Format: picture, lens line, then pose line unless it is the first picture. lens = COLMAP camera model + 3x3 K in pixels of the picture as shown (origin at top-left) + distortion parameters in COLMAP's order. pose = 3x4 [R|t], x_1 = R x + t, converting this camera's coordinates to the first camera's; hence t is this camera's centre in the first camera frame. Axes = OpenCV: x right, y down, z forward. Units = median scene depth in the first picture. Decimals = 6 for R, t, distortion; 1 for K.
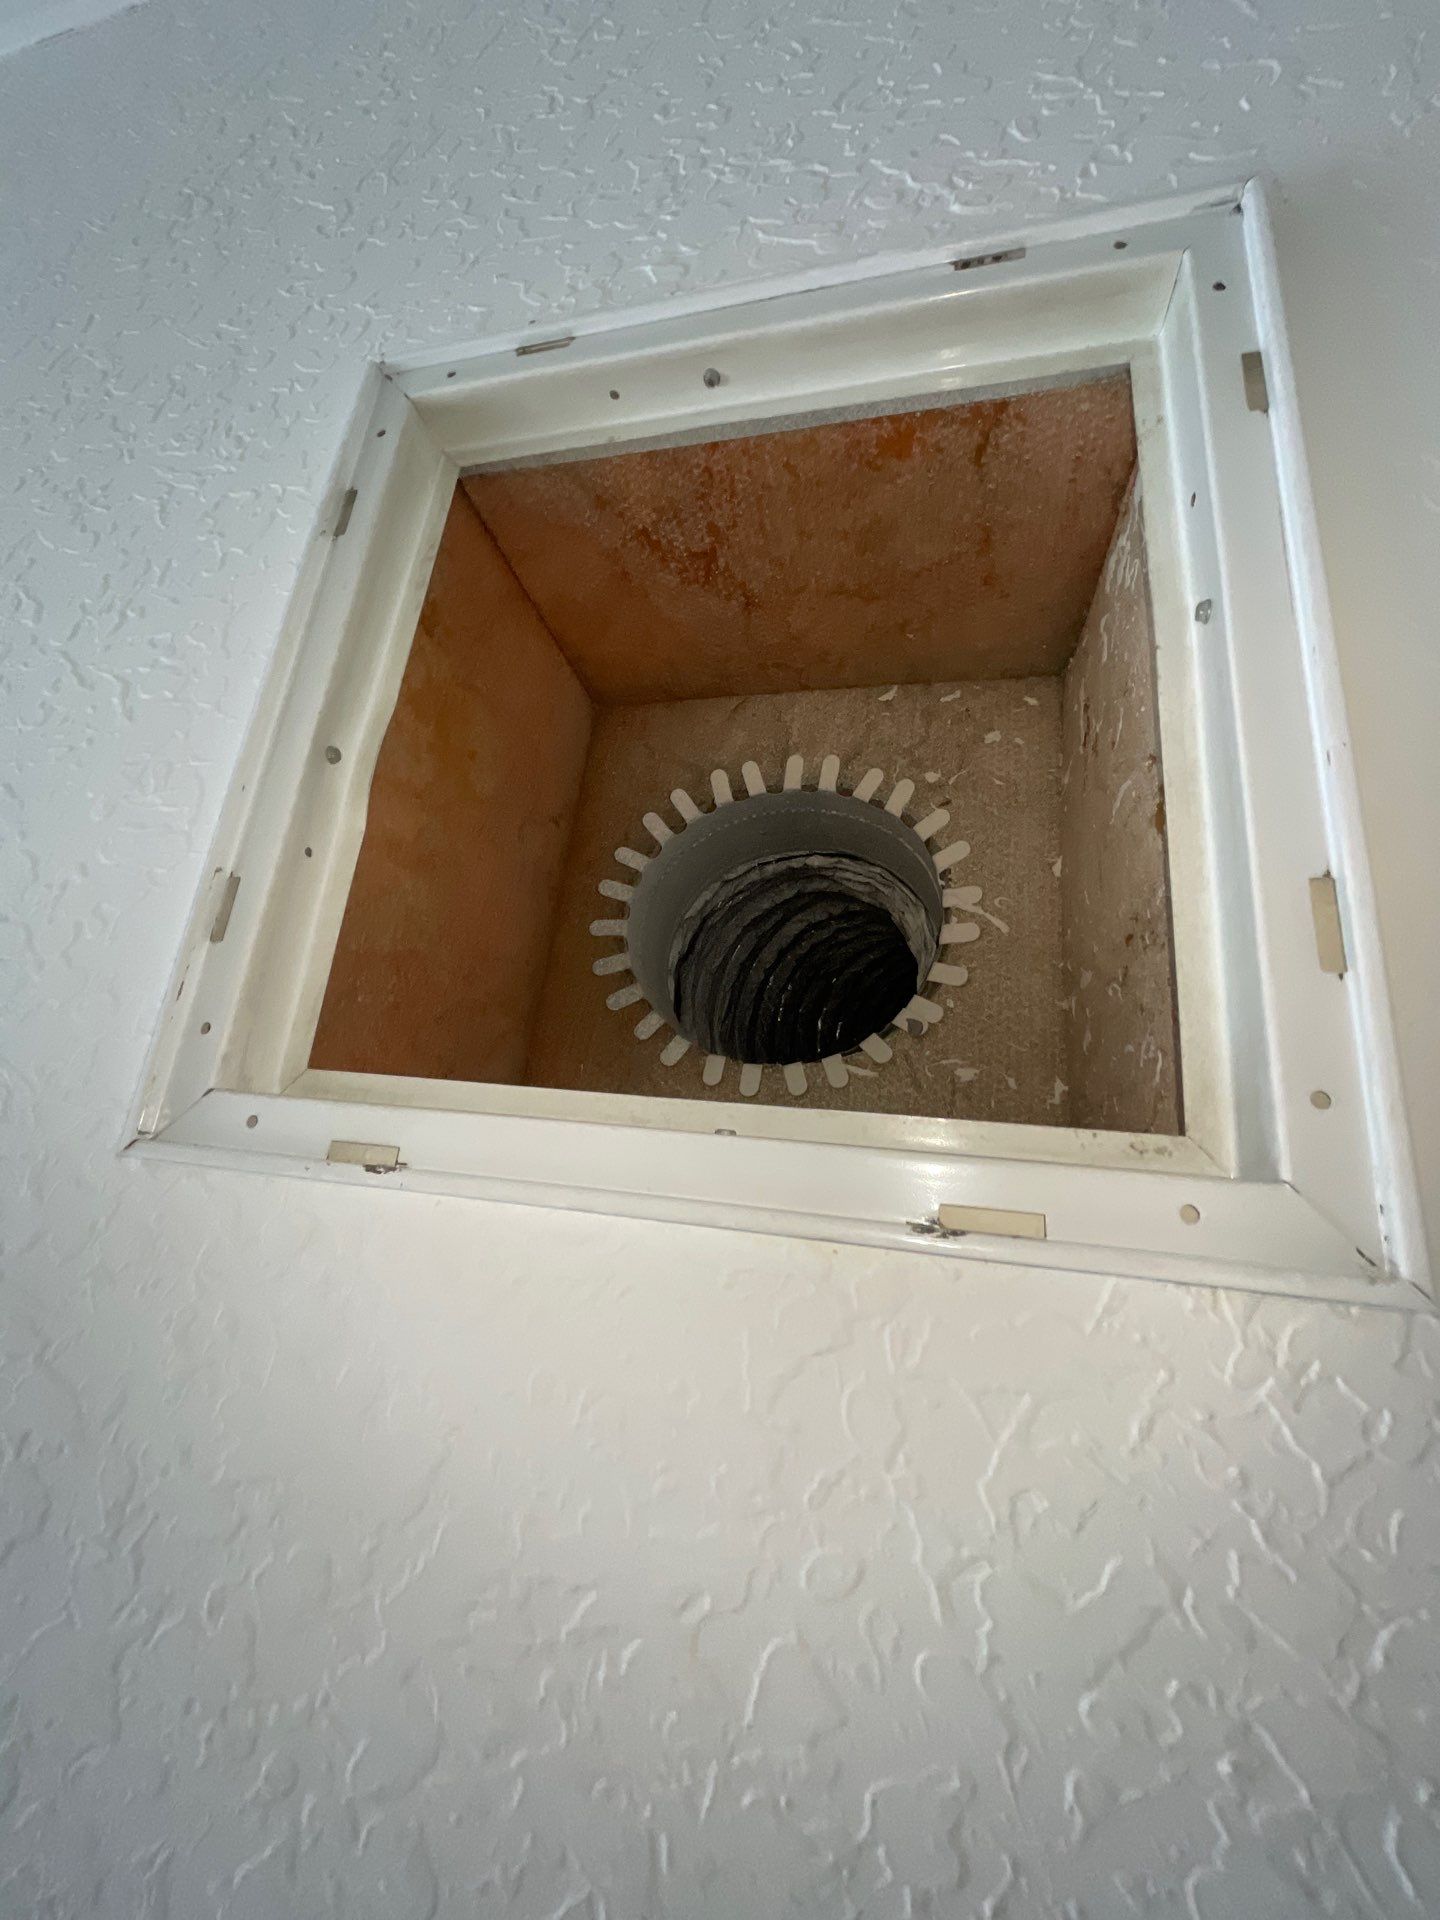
lens RADIAL K [[780.1, 0, 713.6], [0, 780.1, 955.9], [0, 0, 1]] dist [-0.000203, -0.000296]
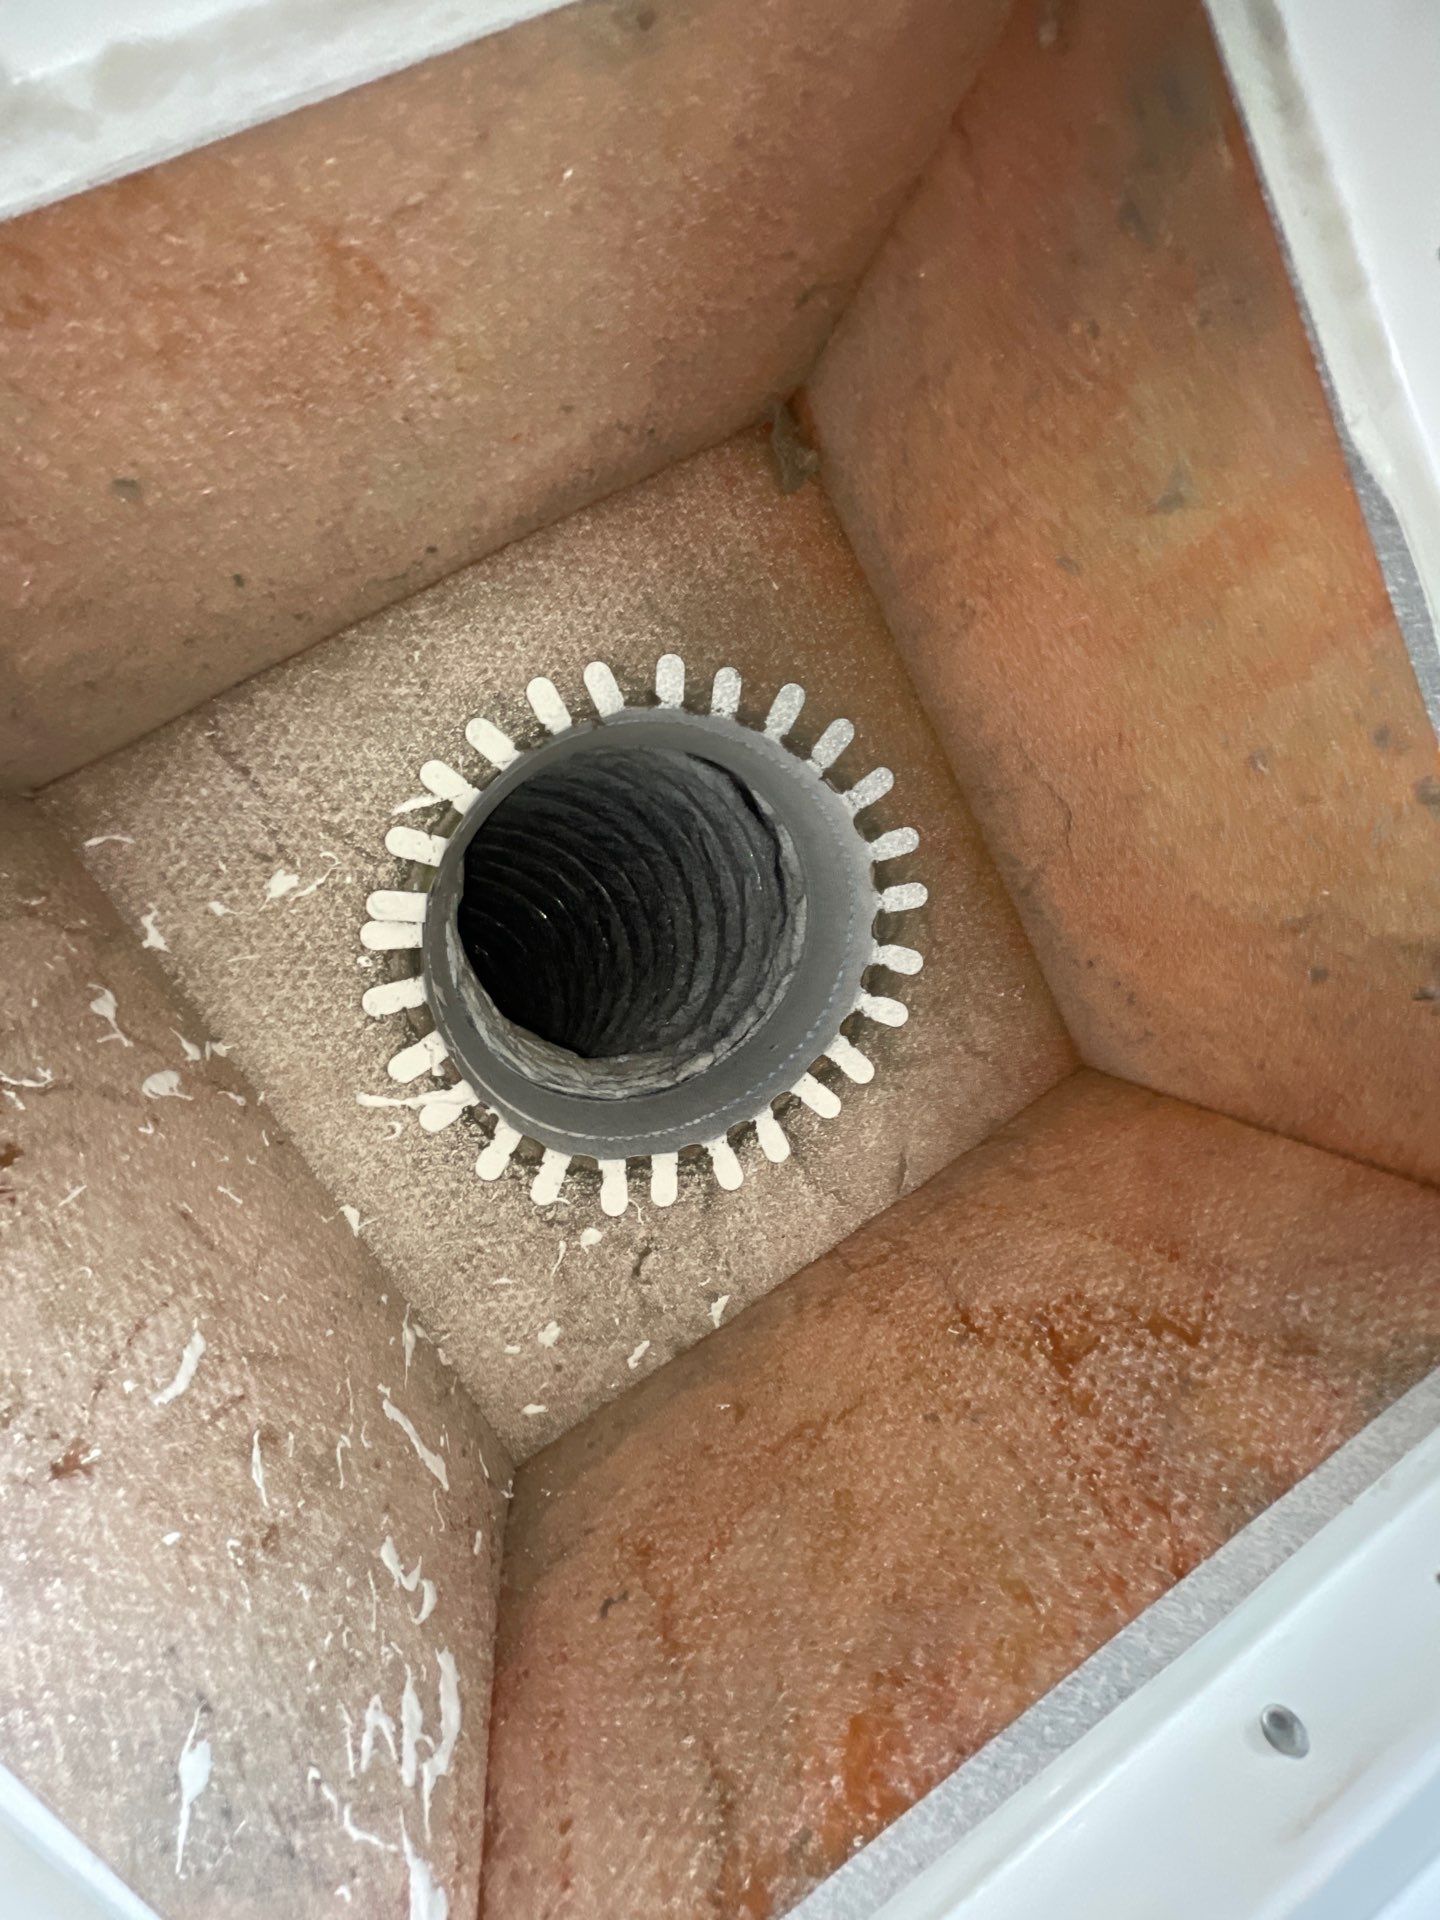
lens RADIAL K [[780.6, 0, 726.1], [0, 780.6, 963.4], [0, 0, 1]] dist [-0.000227, 0.000161]
pose [[-0.818582, 0.564219, 0.107613, -0.032564], [-0.555372, -0.825275, 0.102384, -0.229319], [0.146578, 0.024045, 0.988907, 0.462609]]
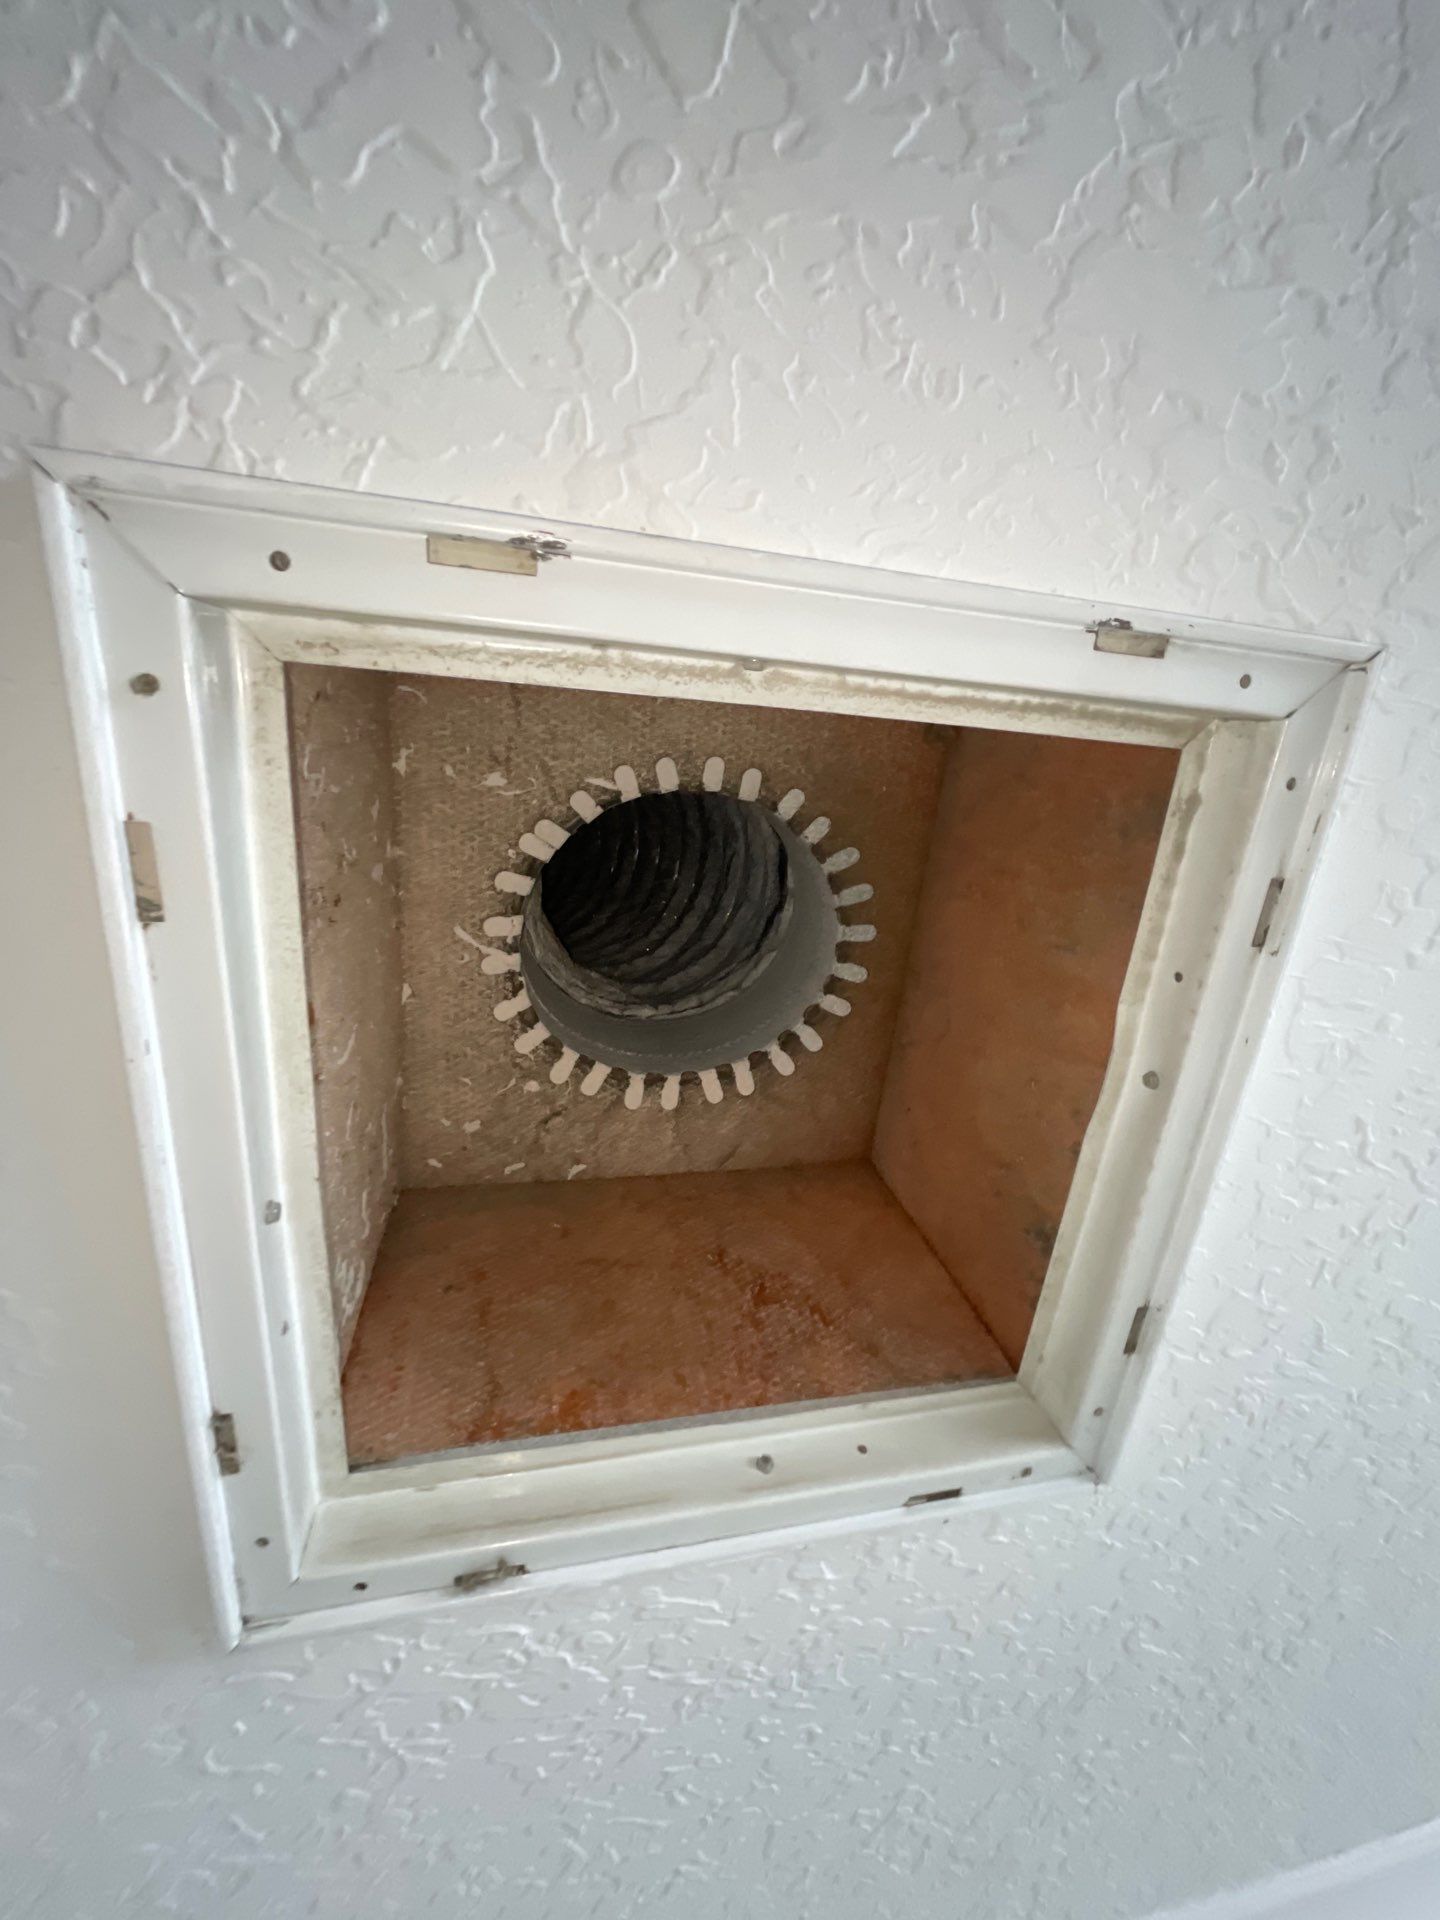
lens RADIAL K [[780.6, 0, 726.1], [0, 780.6, 963.4], [0, 0, 1]] dist [-0.000227, 0.000161]
pose [[-0.999880, 0.009105, 0.012567, 0.026738], [-0.009352, -0.999762, -0.019699, -0.076252], [0.012385, -0.019814, 0.999727, 0.017401]]
